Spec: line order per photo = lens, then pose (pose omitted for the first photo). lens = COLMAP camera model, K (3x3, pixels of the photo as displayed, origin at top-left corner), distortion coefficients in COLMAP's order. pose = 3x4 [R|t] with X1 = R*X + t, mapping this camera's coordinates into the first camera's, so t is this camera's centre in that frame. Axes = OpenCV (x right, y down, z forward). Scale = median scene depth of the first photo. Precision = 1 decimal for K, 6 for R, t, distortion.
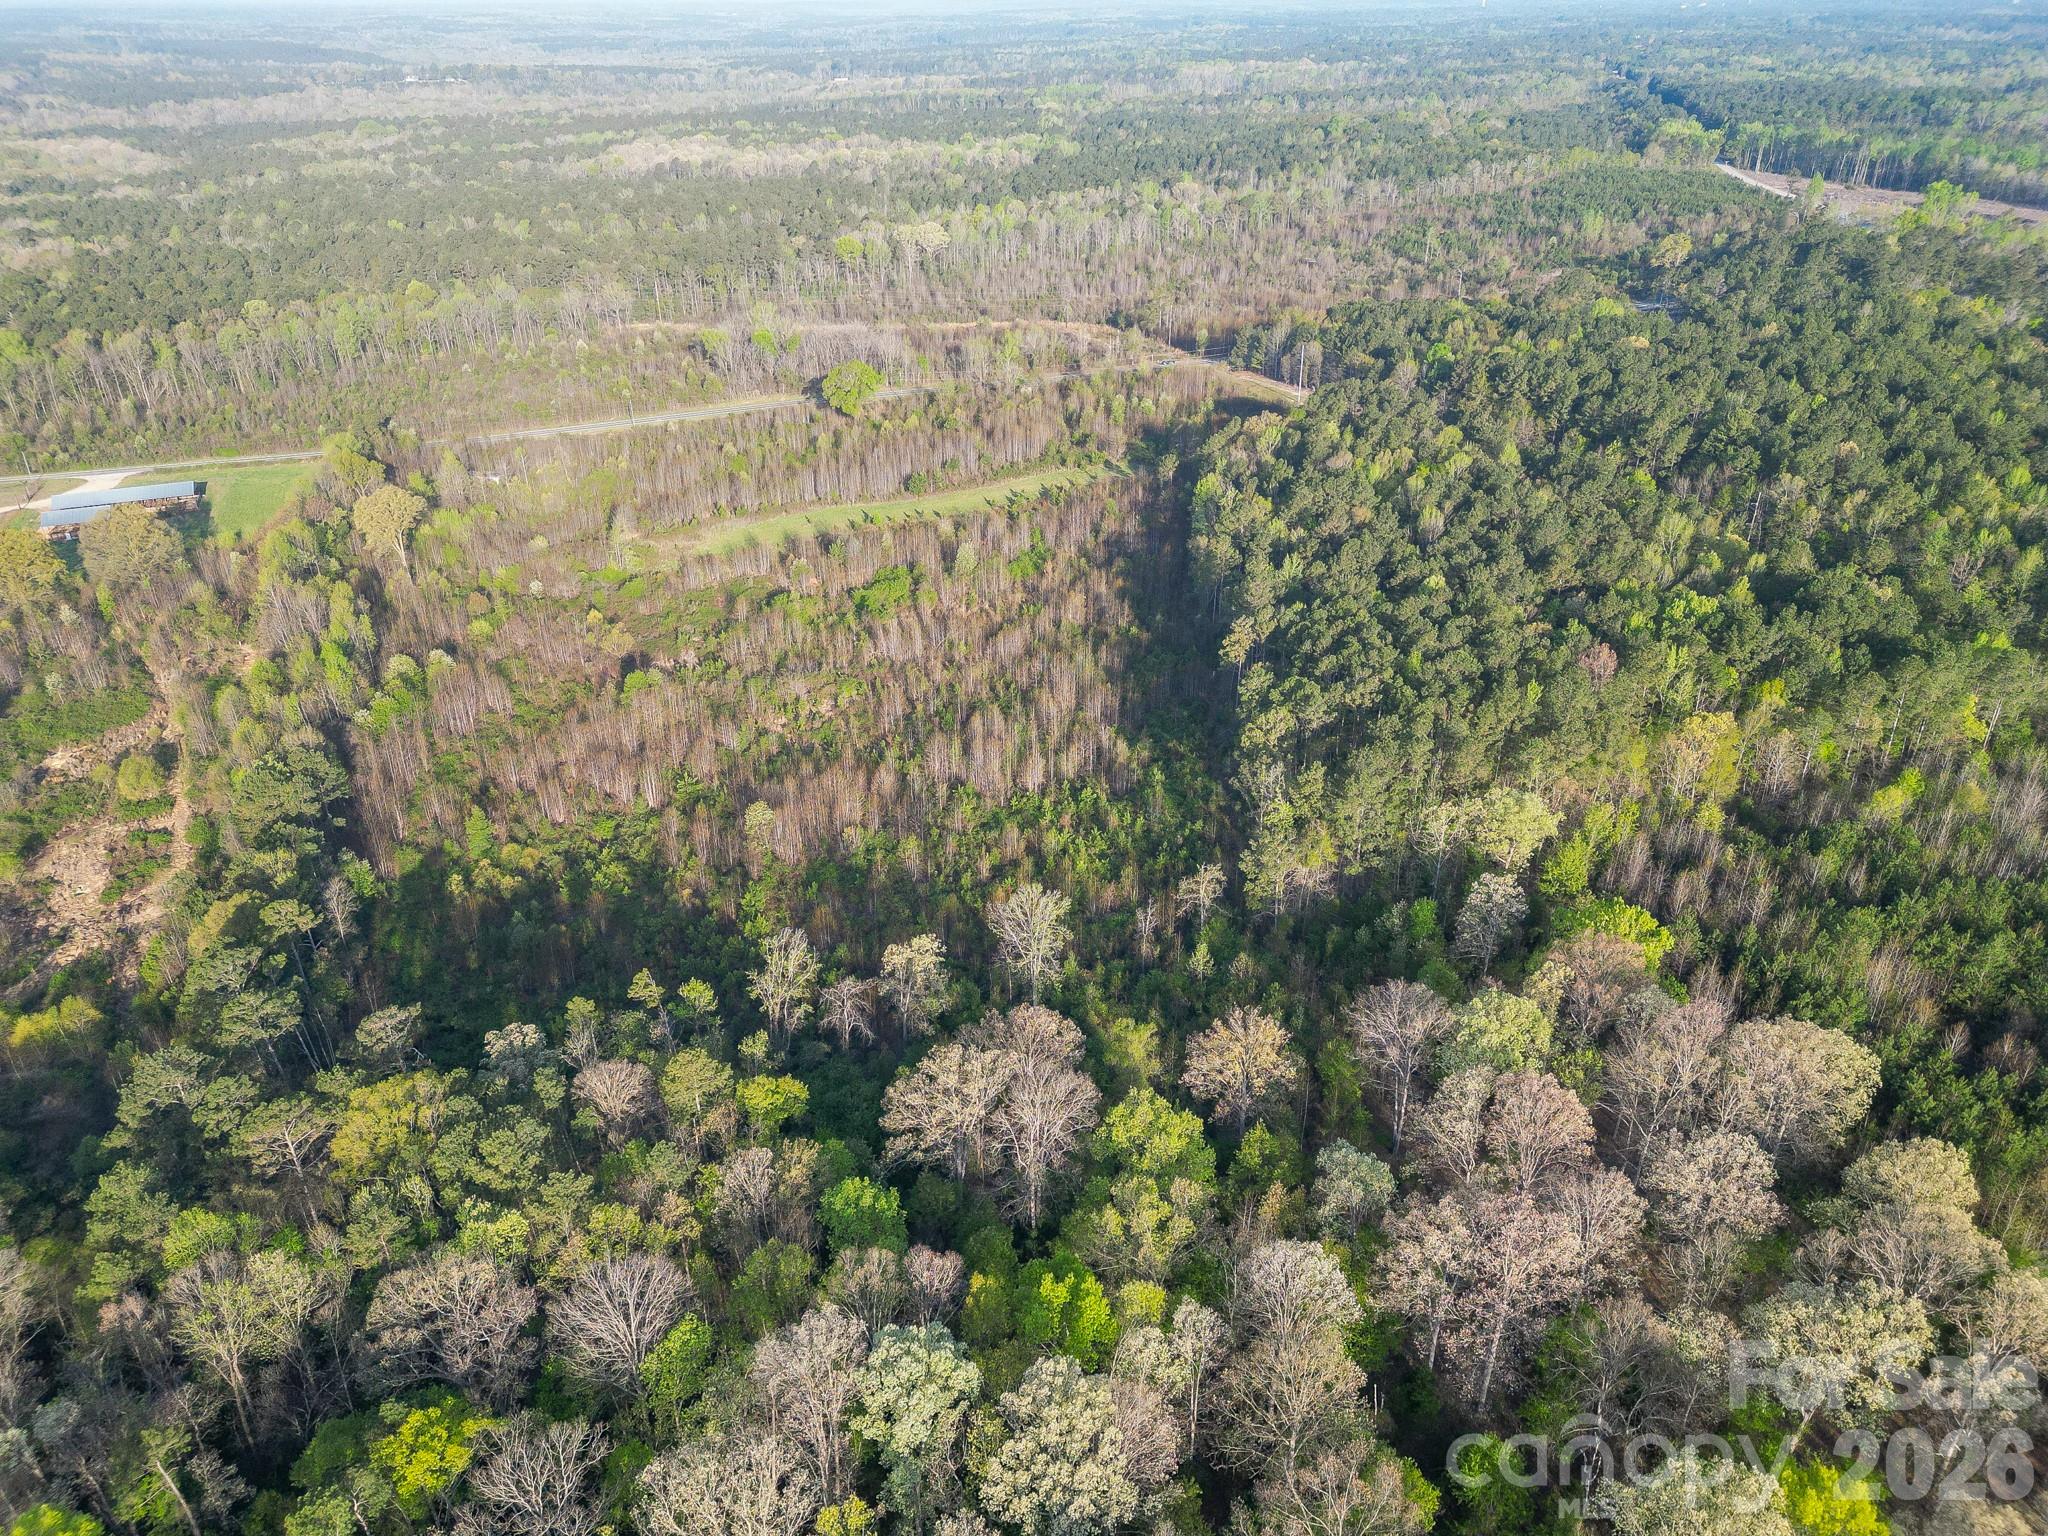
lens RADIAL K [[1421.9, 0, 1024.0], [0, 1421.9, 768.0], [0, 0, 1]] dist [0.072312, -0.060367]
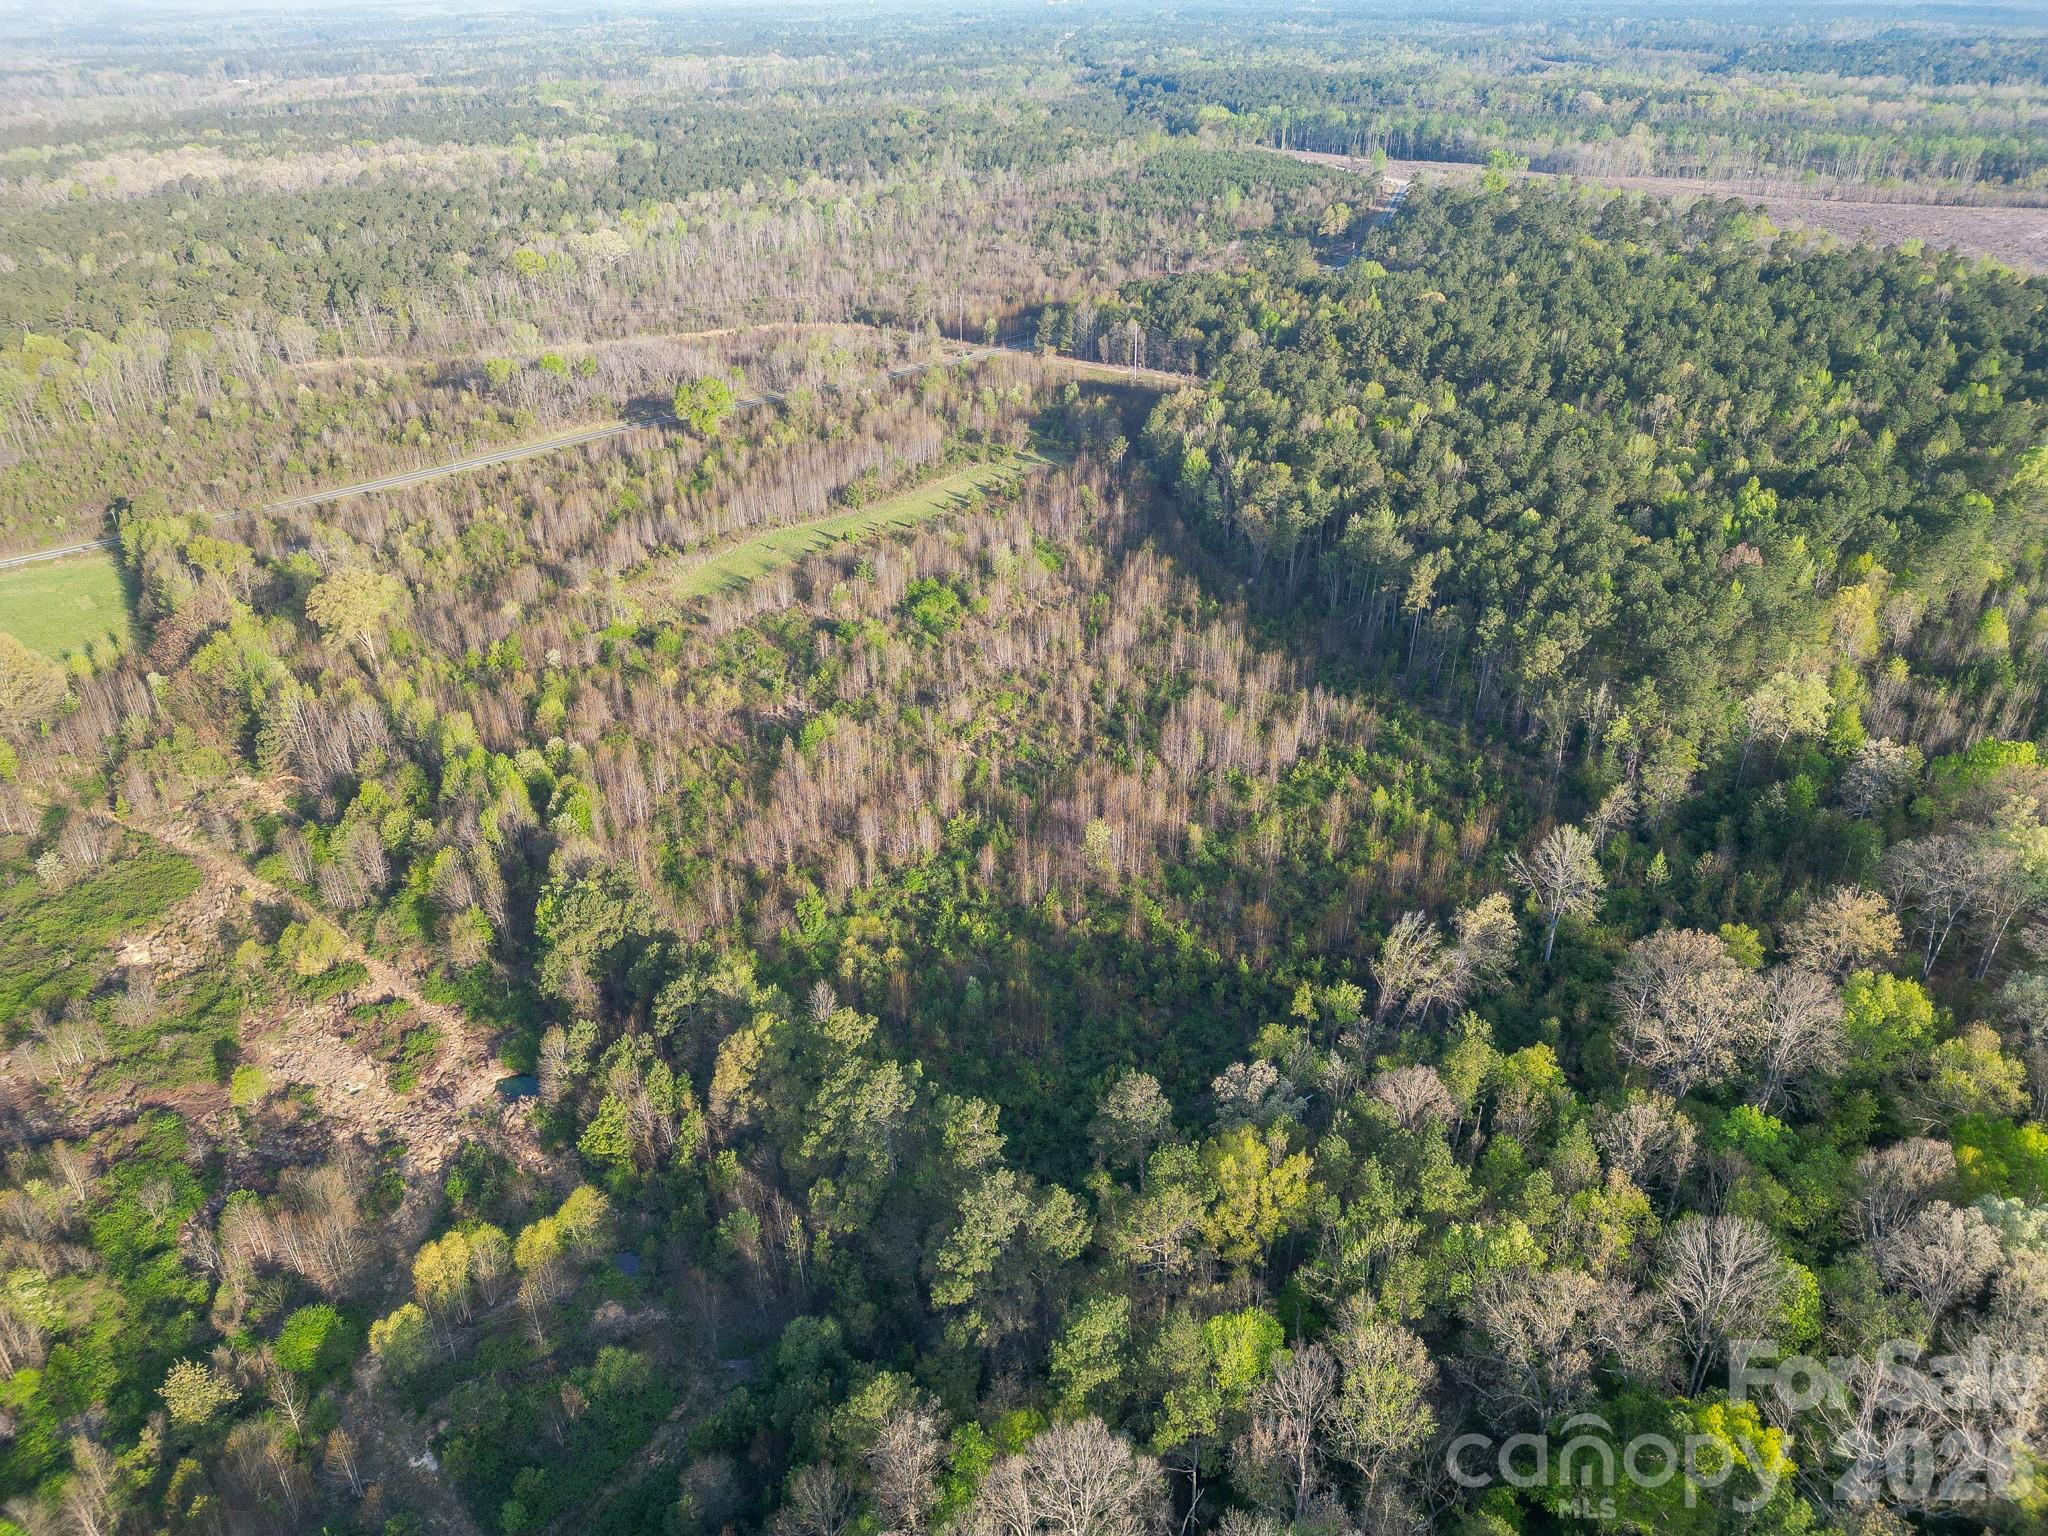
lens RADIAL K [[1421.9, 0, 1024.0], [0, 1421.9, 768.0], [0, 0, 1]] dist [0.072312, -0.060367]
pose [[0.925955, -0.181398, 0.331212, -0.259667], [0.180637, 0.982984, 0.033362, -0.024821], [-0.331628, 0.028938, 0.942966, 0.049809]]
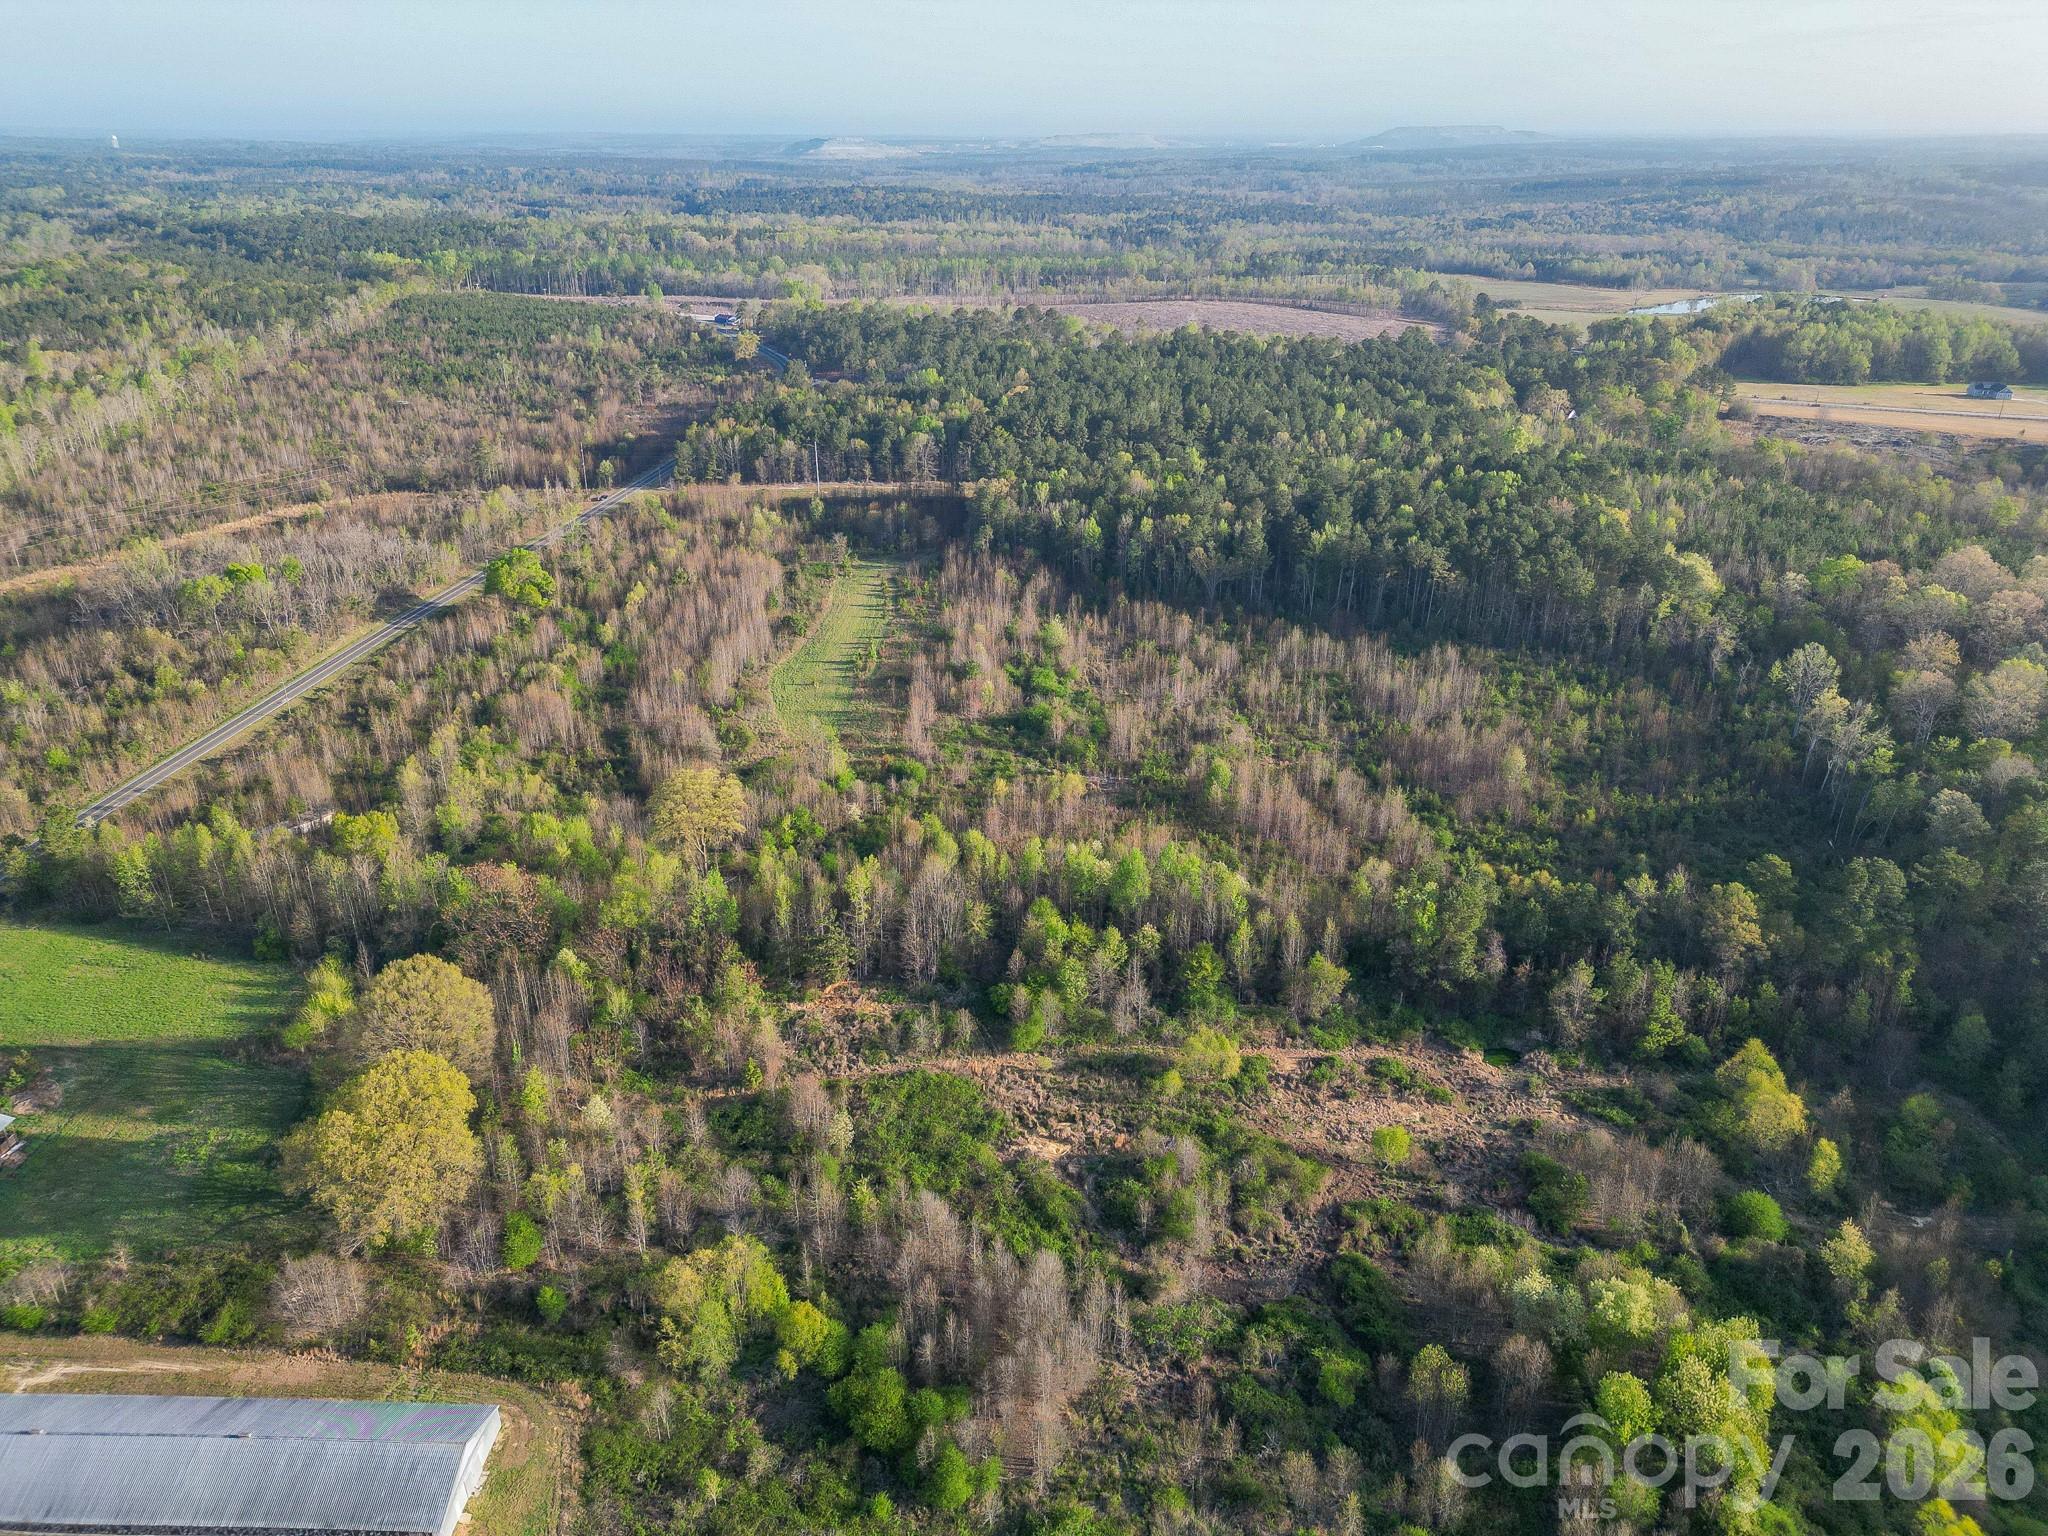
lens RADIAL K [[1421.9, 0, 1024.0], [0, 1421.9, 768.0], [0, 0, 1]] dist [0.072312, -0.060367]
pose [[0.428582, -0.360505, 0.828464, -0.676019], [0.425537, 0.889419, 0.166890, -0.169885], [-0.797017, 0.281016, 0.534598, 0.322764]]
